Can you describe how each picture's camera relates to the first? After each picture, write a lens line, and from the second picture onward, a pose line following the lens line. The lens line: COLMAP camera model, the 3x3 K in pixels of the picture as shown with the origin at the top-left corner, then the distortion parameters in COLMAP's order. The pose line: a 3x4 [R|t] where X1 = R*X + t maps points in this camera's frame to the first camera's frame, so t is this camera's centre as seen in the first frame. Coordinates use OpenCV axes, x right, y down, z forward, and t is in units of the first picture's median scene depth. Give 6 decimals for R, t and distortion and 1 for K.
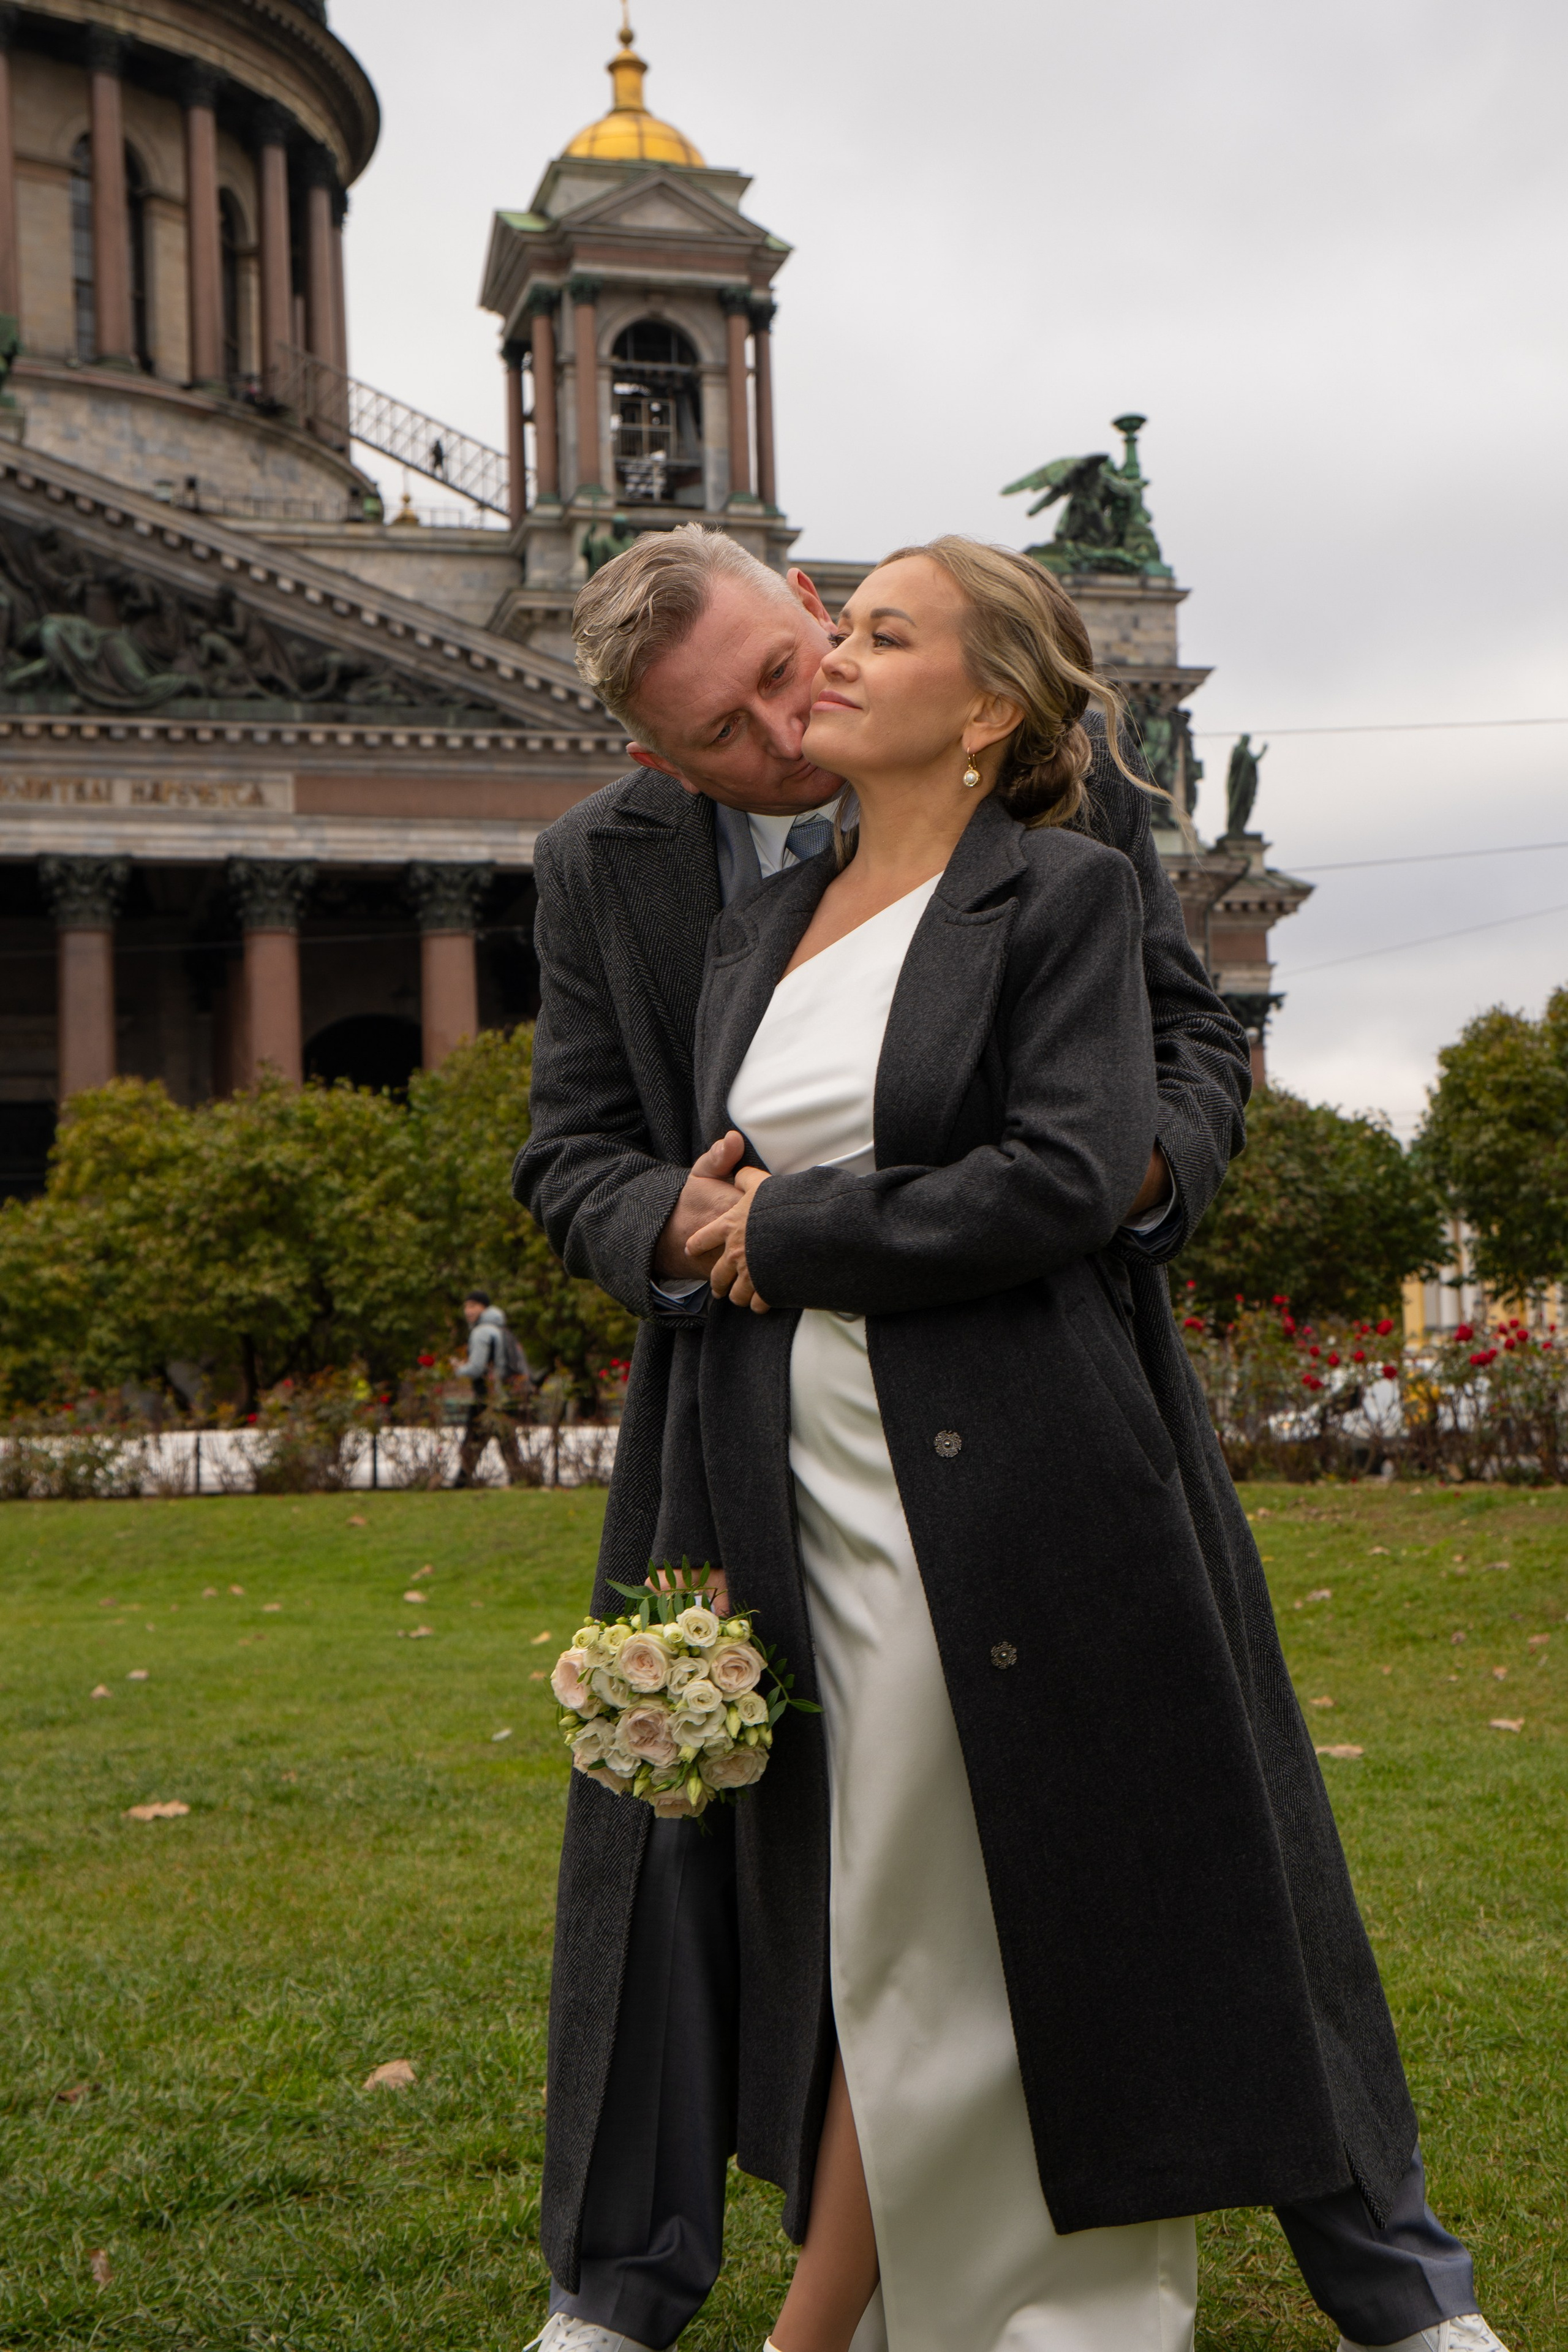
lens RADIAL K [[3026.0, 0, 761.1], [0, 3026.0, 1183.5], [0, 0, 1]] dist [0.041029, 0.408953]
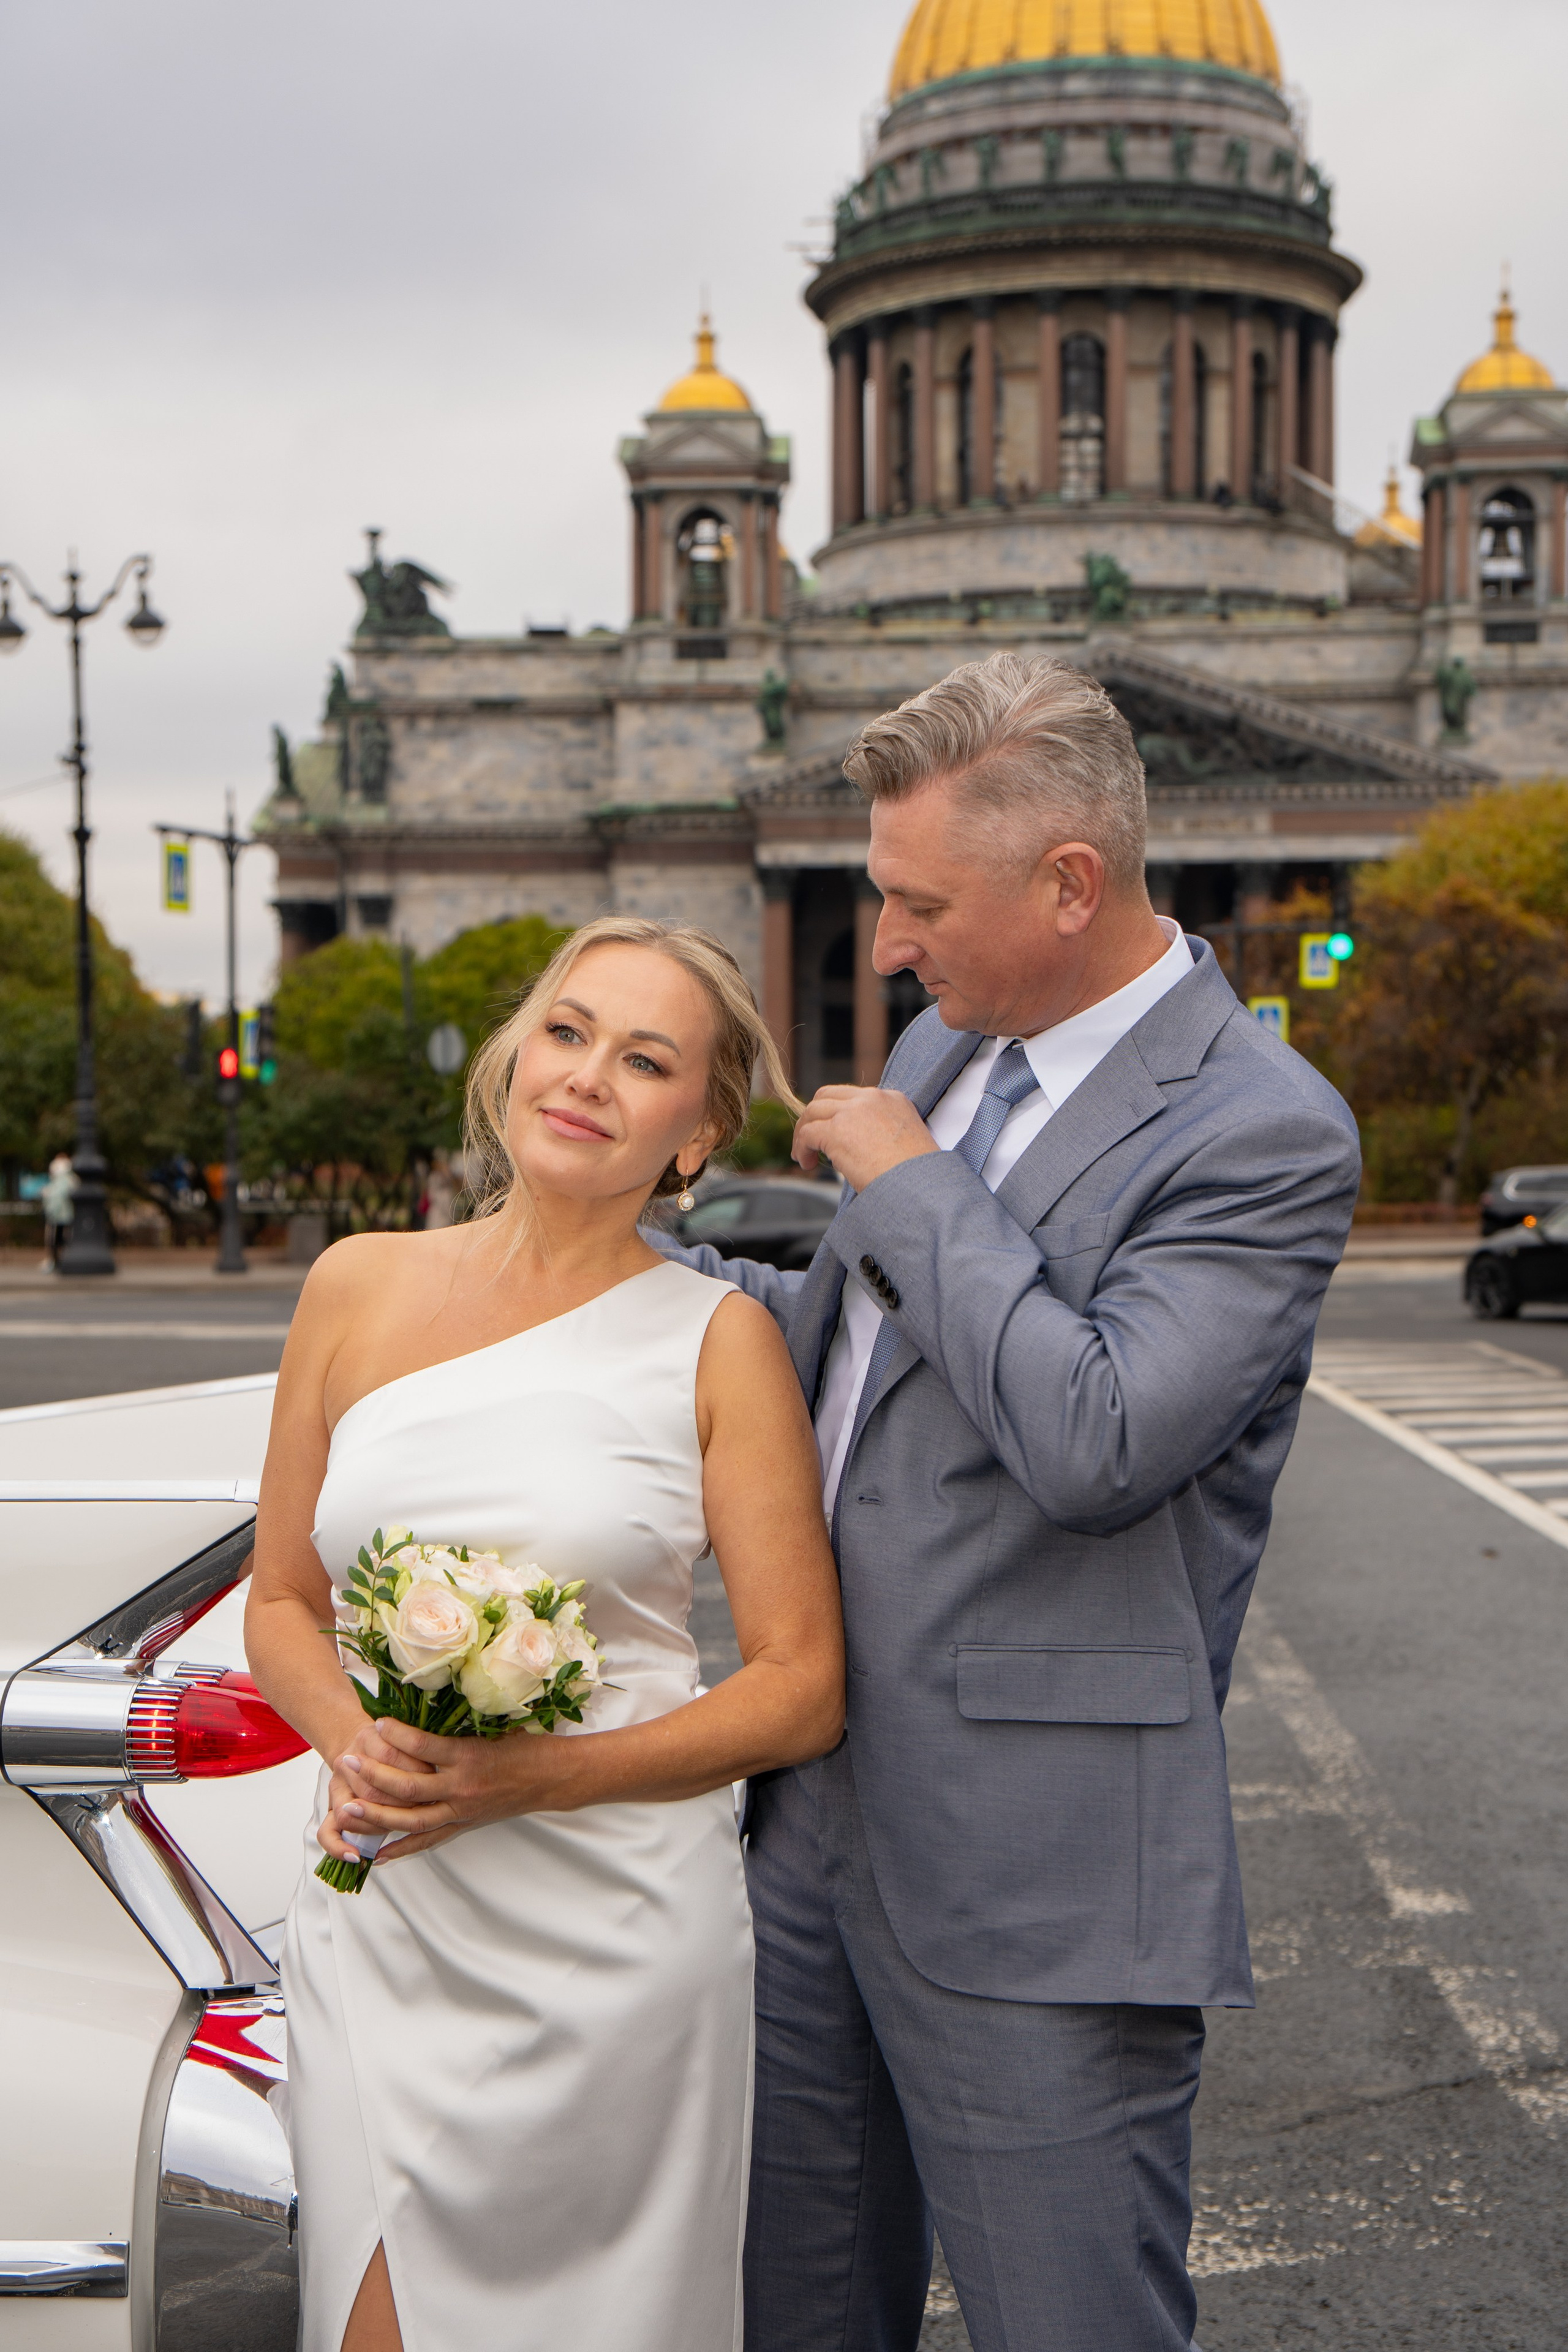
lens RADIAL K [[3709.3, 0, 784.0], [0, 3709.3, 1176.0], [0, 0, 1]] dist [0.178062, 0.507618]
pose [[0.951506, 0.029521, -0.306212, 0.226785], [-0.000527, 0.995540, 0.094340, -0.108148], [0.307631, -0.089604, 0.947277, -1.075998]]
